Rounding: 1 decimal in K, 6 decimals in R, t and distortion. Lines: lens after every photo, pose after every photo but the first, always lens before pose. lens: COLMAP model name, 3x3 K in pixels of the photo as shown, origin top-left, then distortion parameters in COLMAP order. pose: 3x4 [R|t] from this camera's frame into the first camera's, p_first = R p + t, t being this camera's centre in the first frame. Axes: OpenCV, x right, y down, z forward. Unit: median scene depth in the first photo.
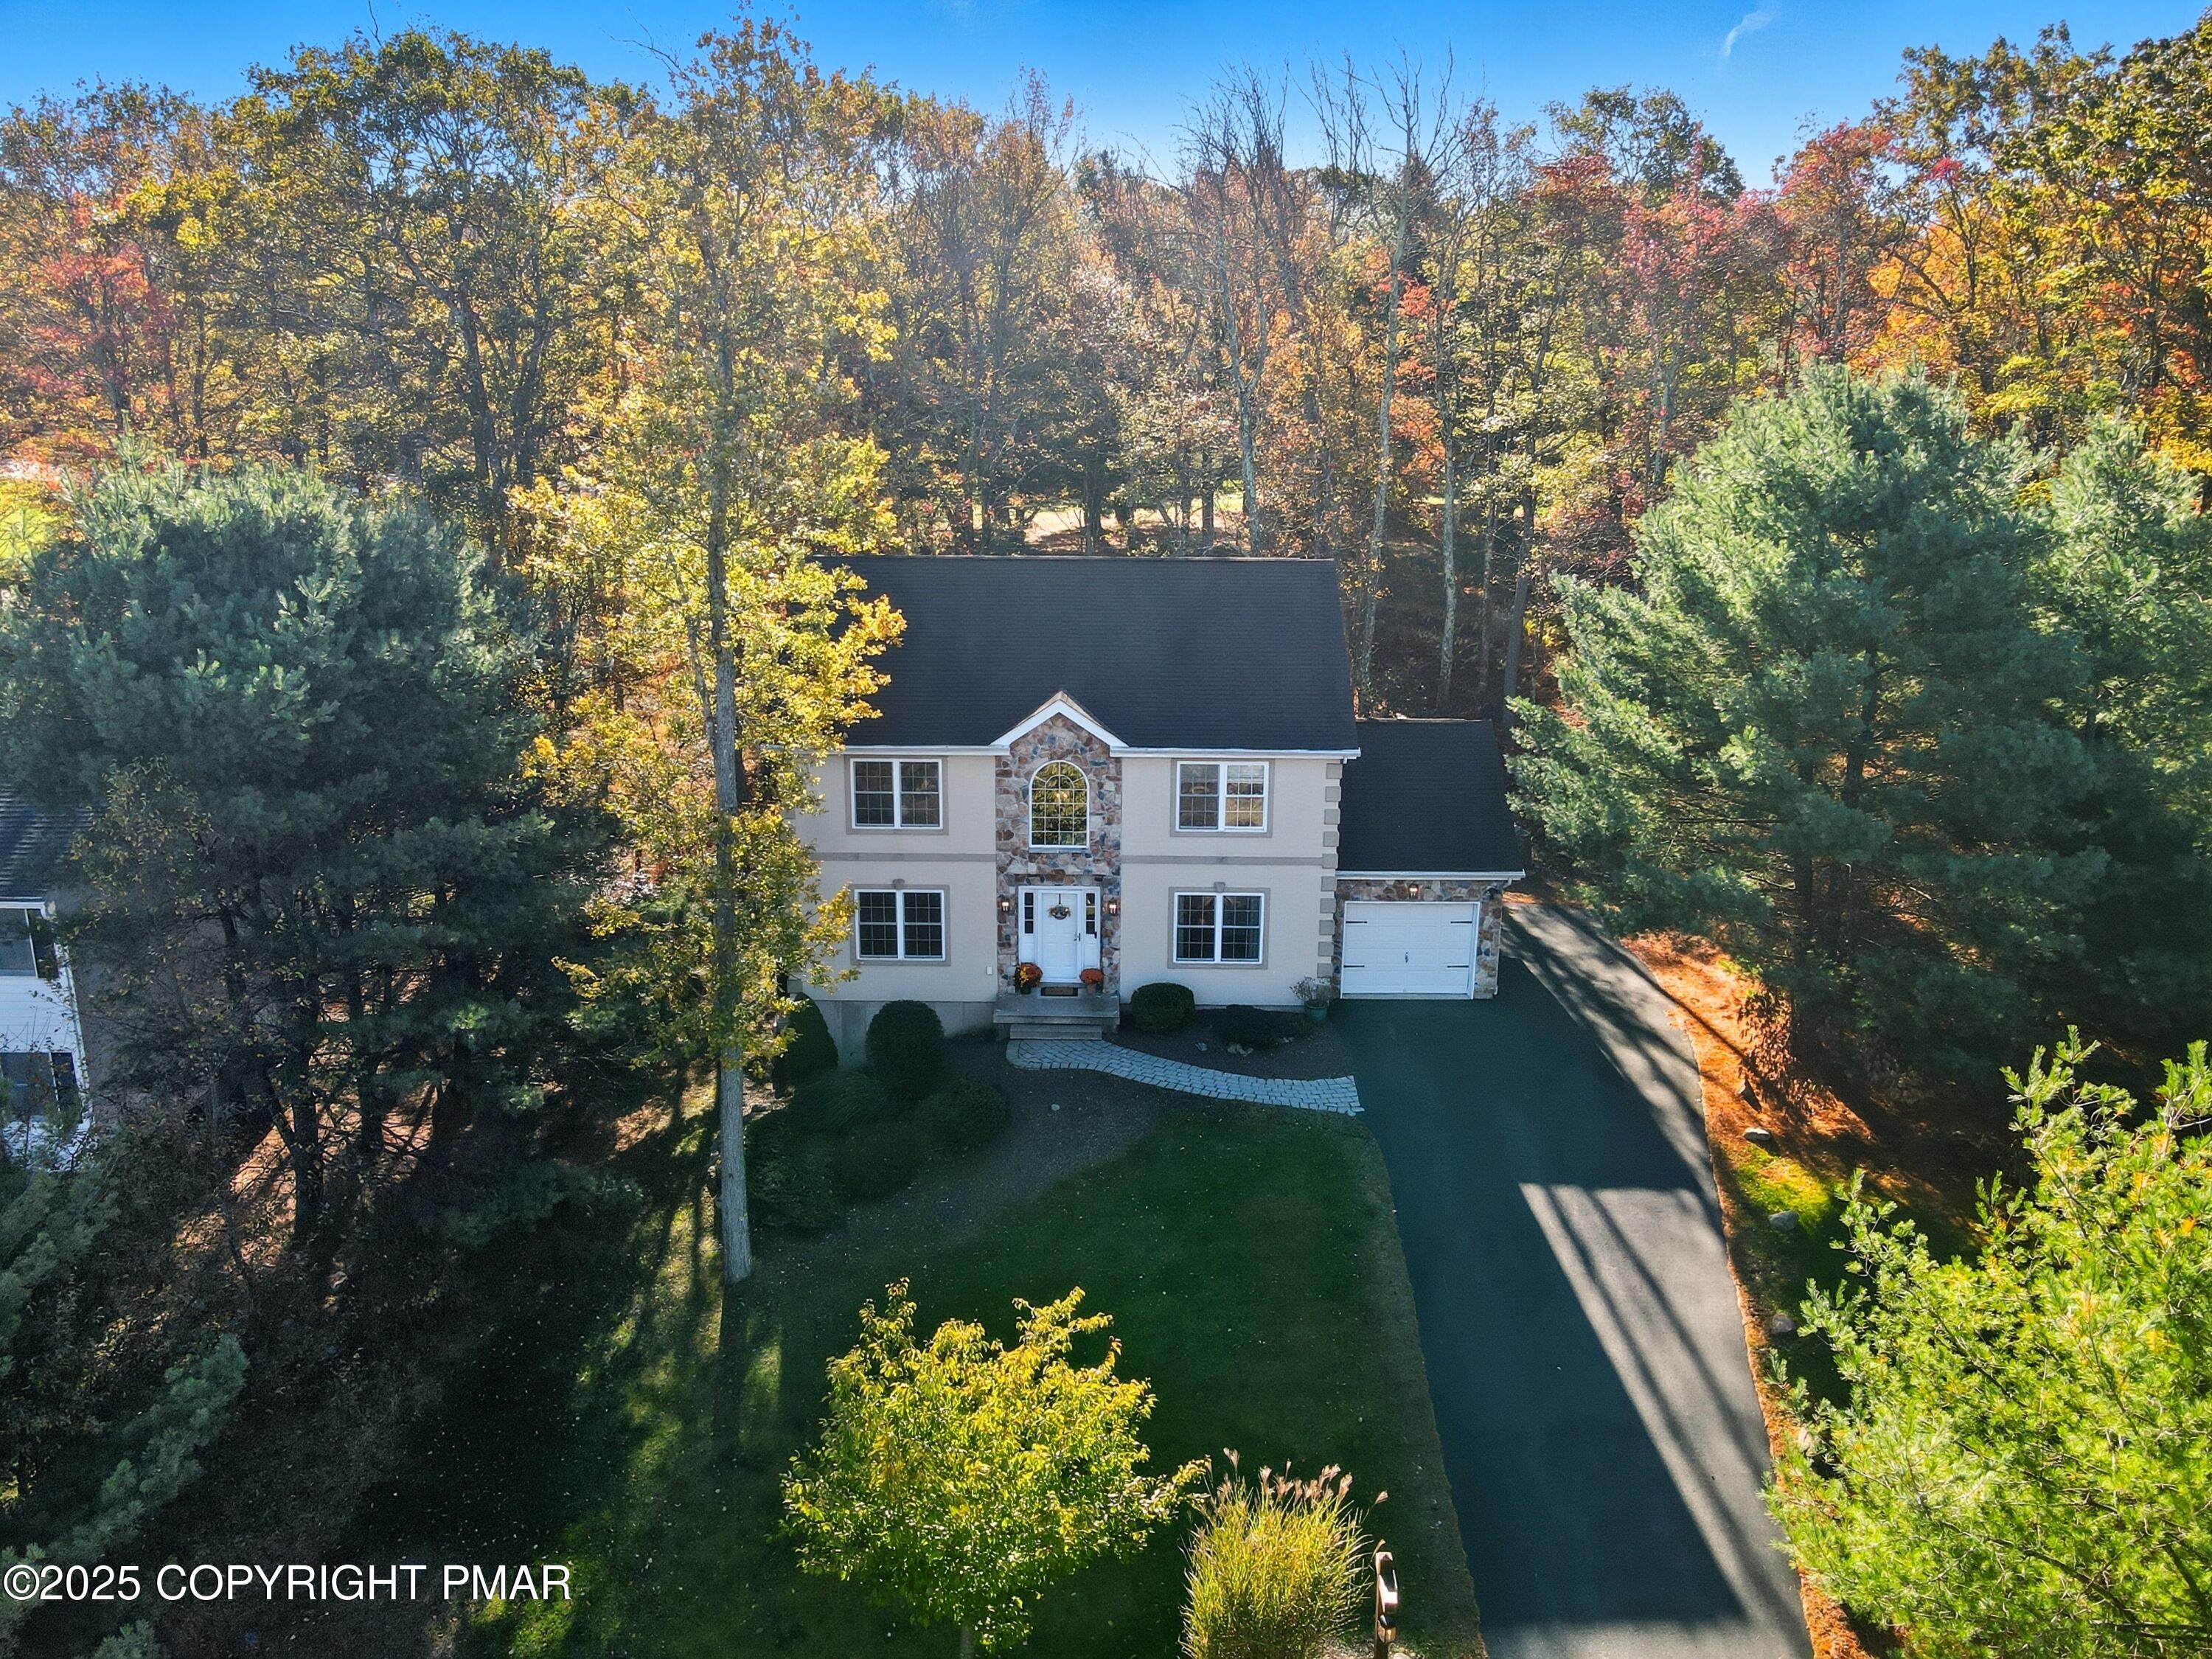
lens RADIAL K [[1637.8, 0, 1106.0], [0, 1637.8, 829.5], [0, 0, 1]] dist [-0.022703, 0.084570]
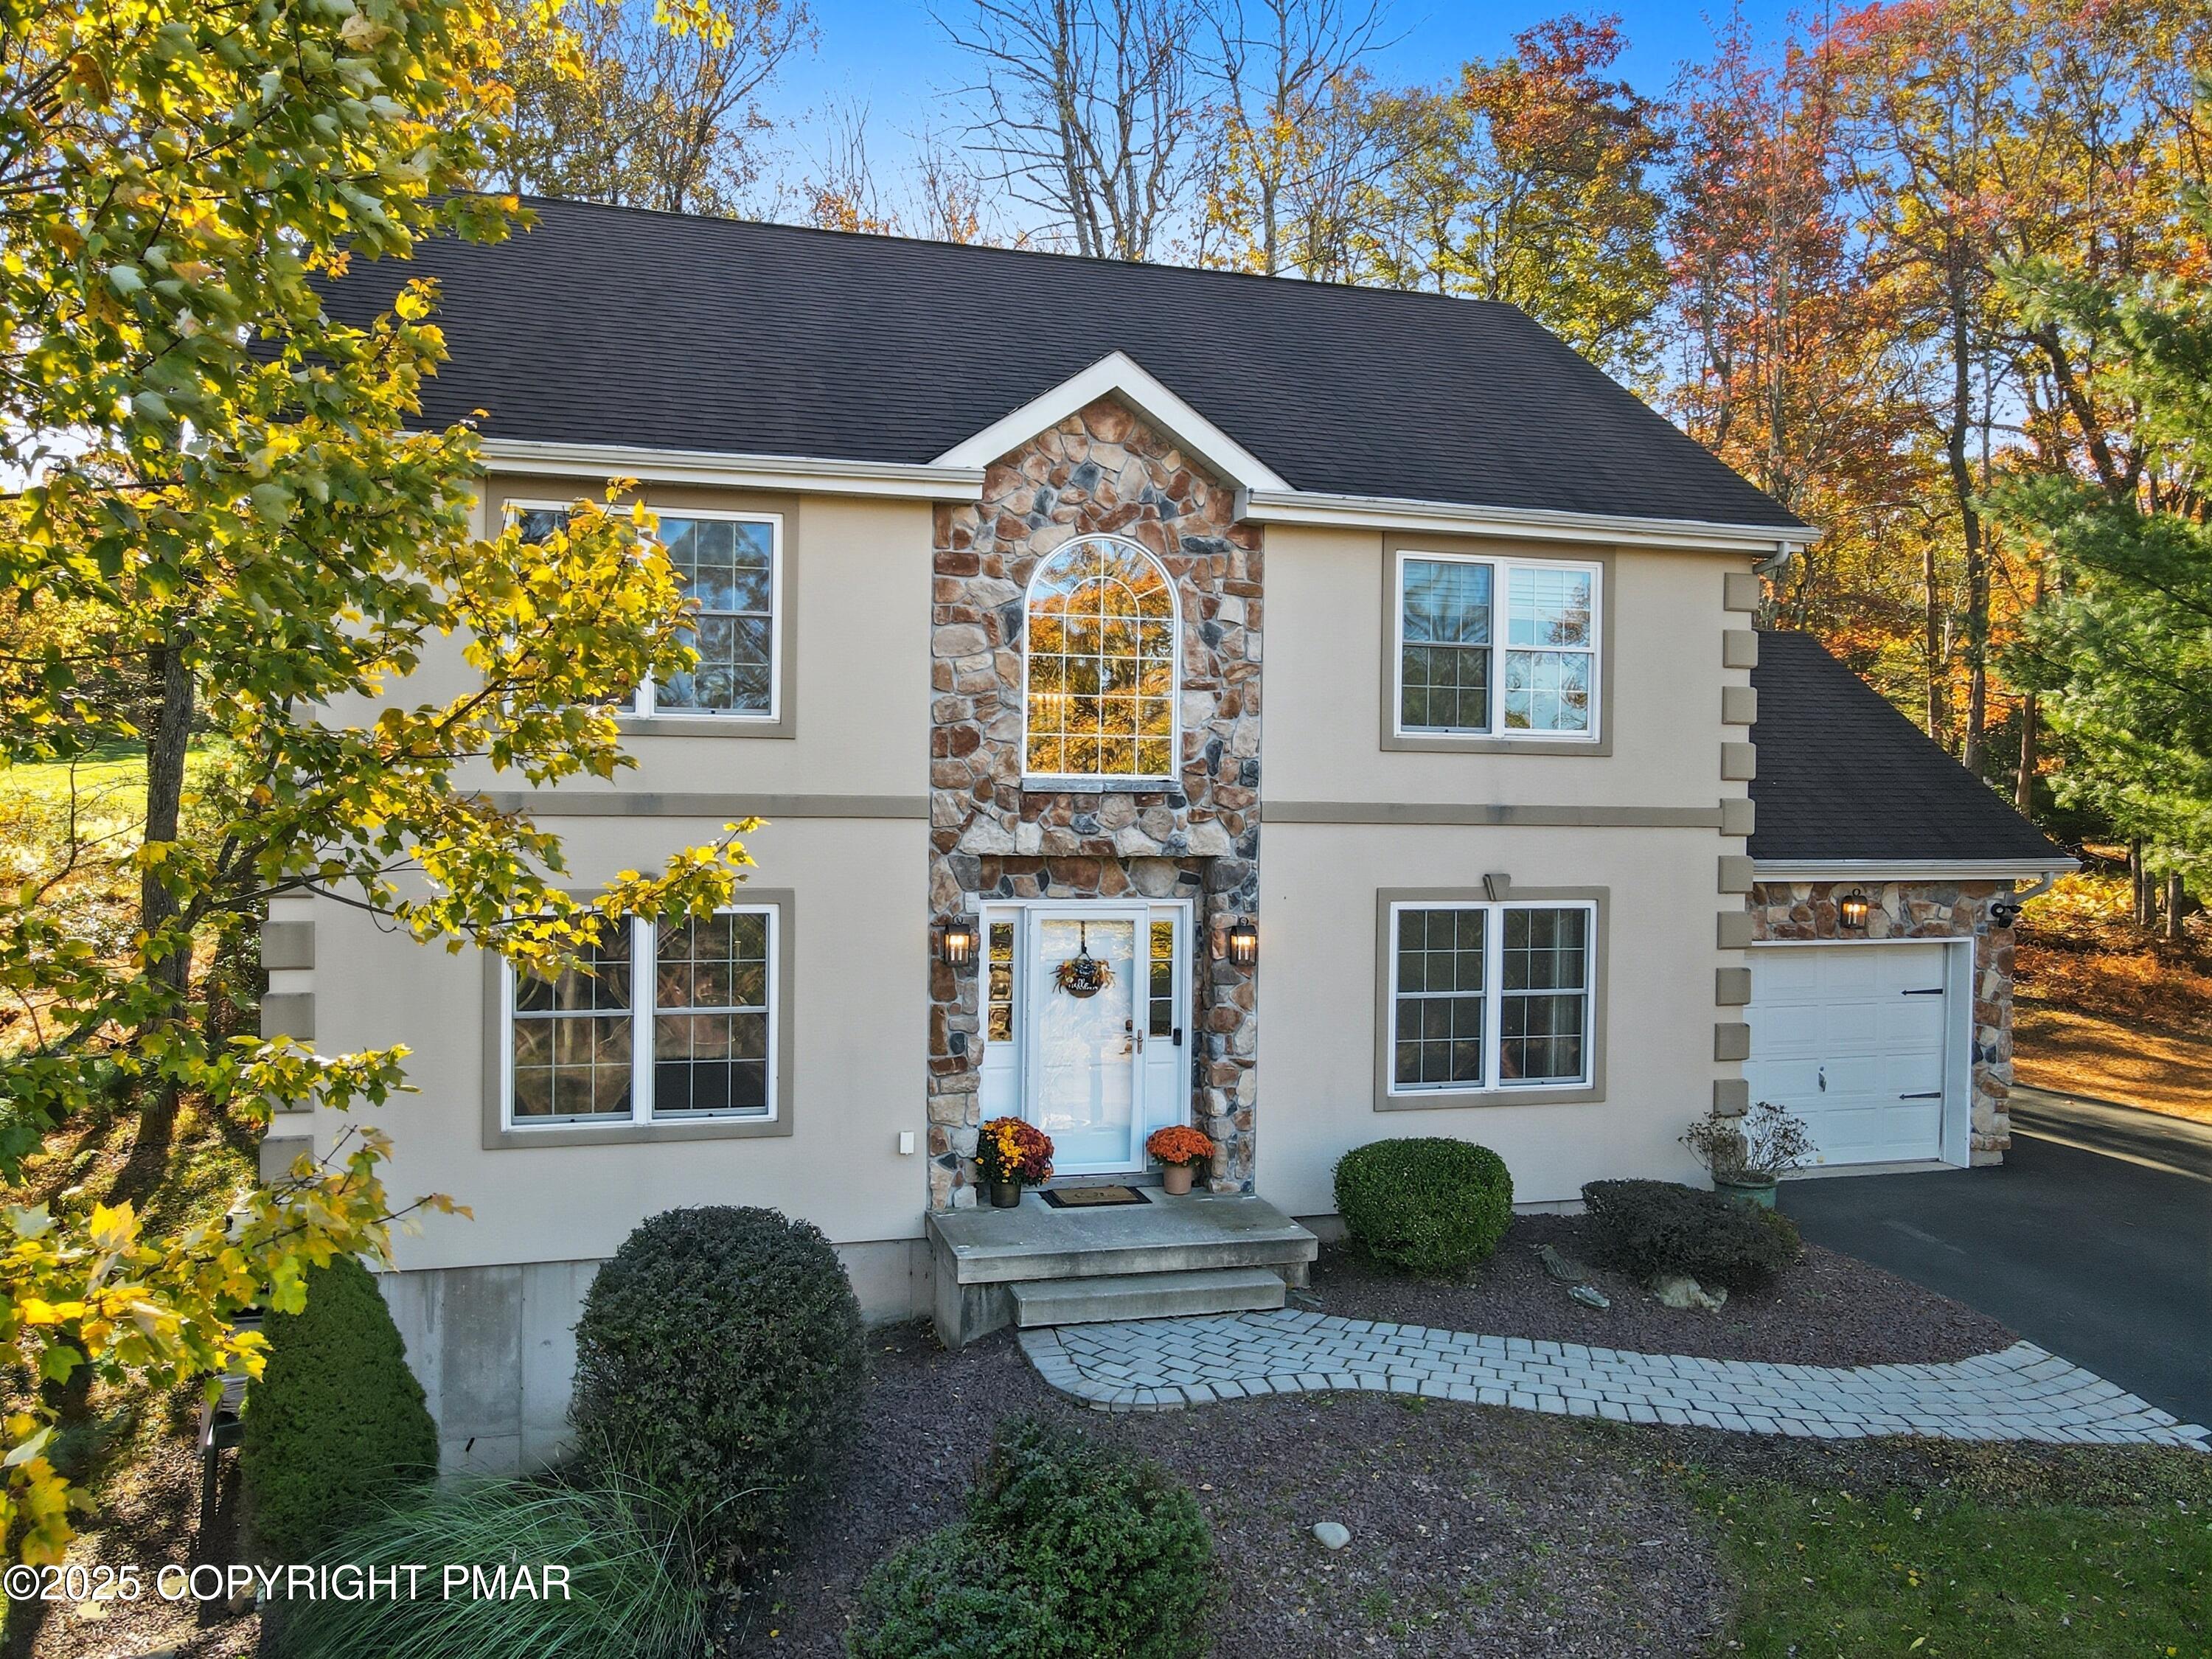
lens RADIAL K [[1637.8, 0, 1106.0], [0, 1637.8, 829.5], [0, 0, 1]] dist [-0.022703, 0.084570]
pose [[0.960223, -0.001586, 0.279231, -0.128788], [0.066456, 0.972549, -0.223008, 0.102802], [-0.271212, 0.232694, 0.933969, 0.657440]]
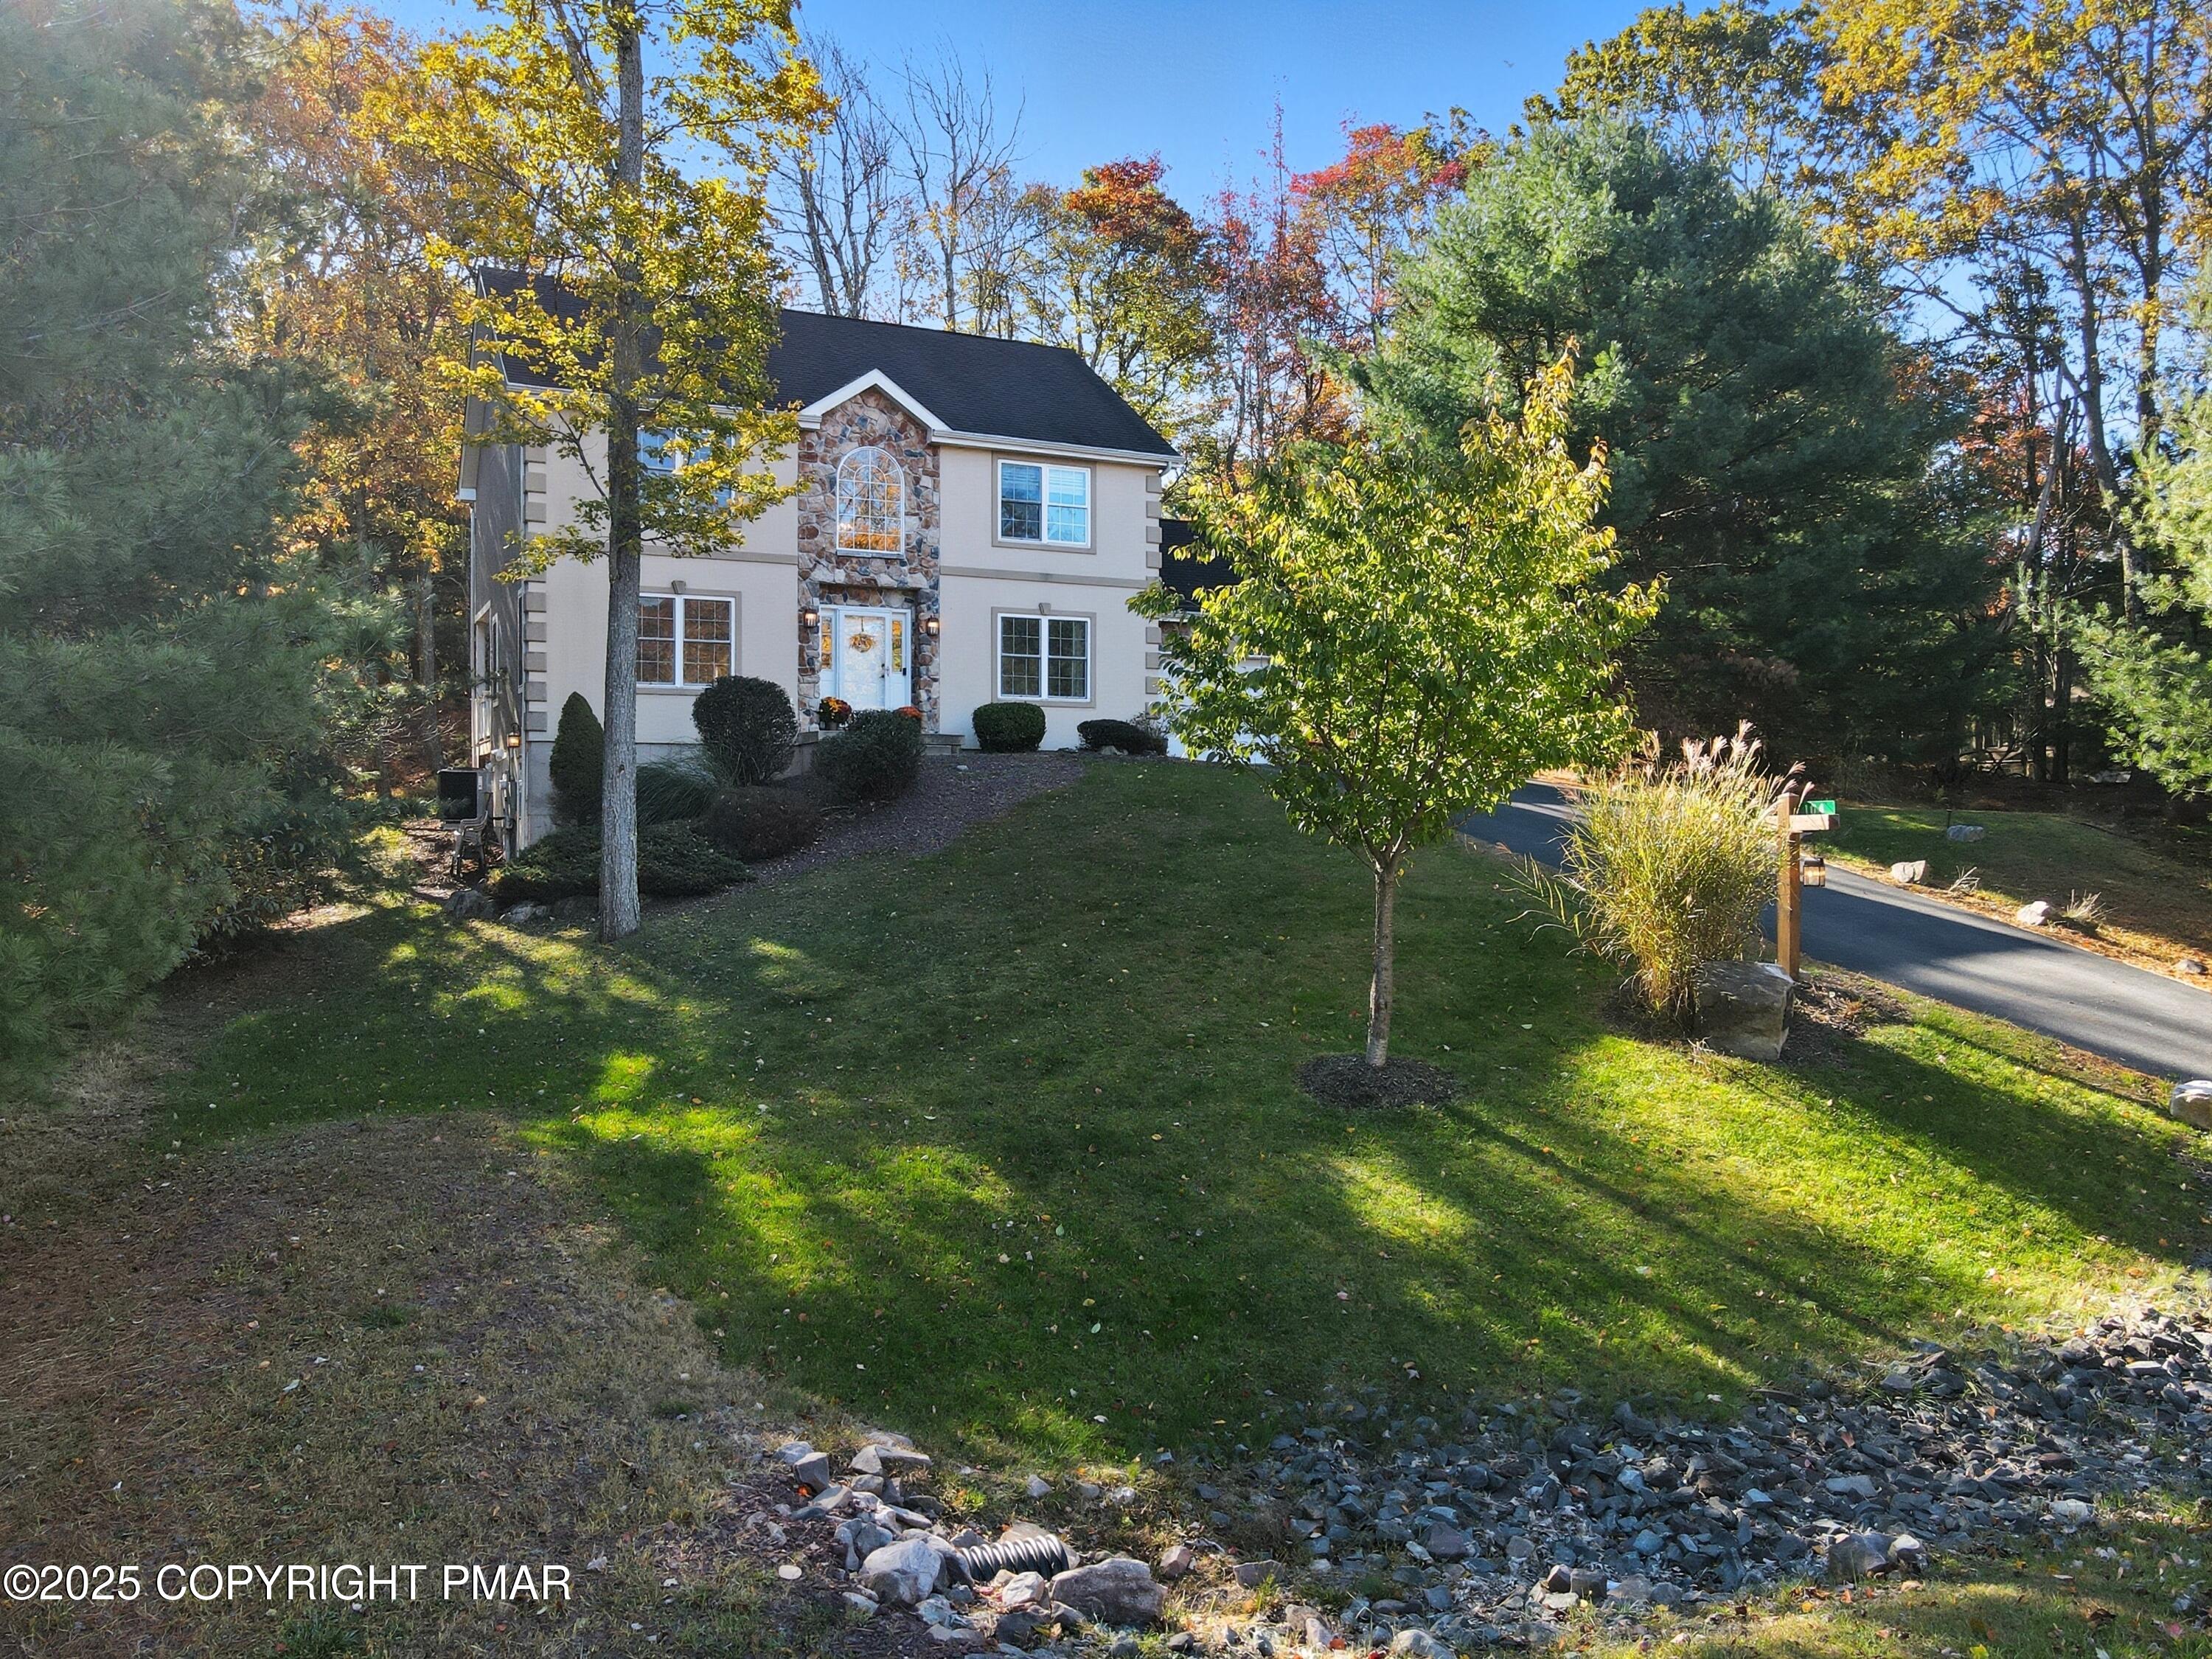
lens RADIAL K [[1636.0, 0, 1093.9], [0, 1636.0, 791.2], [0, 0, 1]] dist [-0.002392, 0.083267]
pose [[0.896045, -0.004488, 0.443941, -0.299426], [0.119530, 0.965464, -0.231497, 0.337918], [-0.427570, 0.260496, 0.865636, 0.249228]]
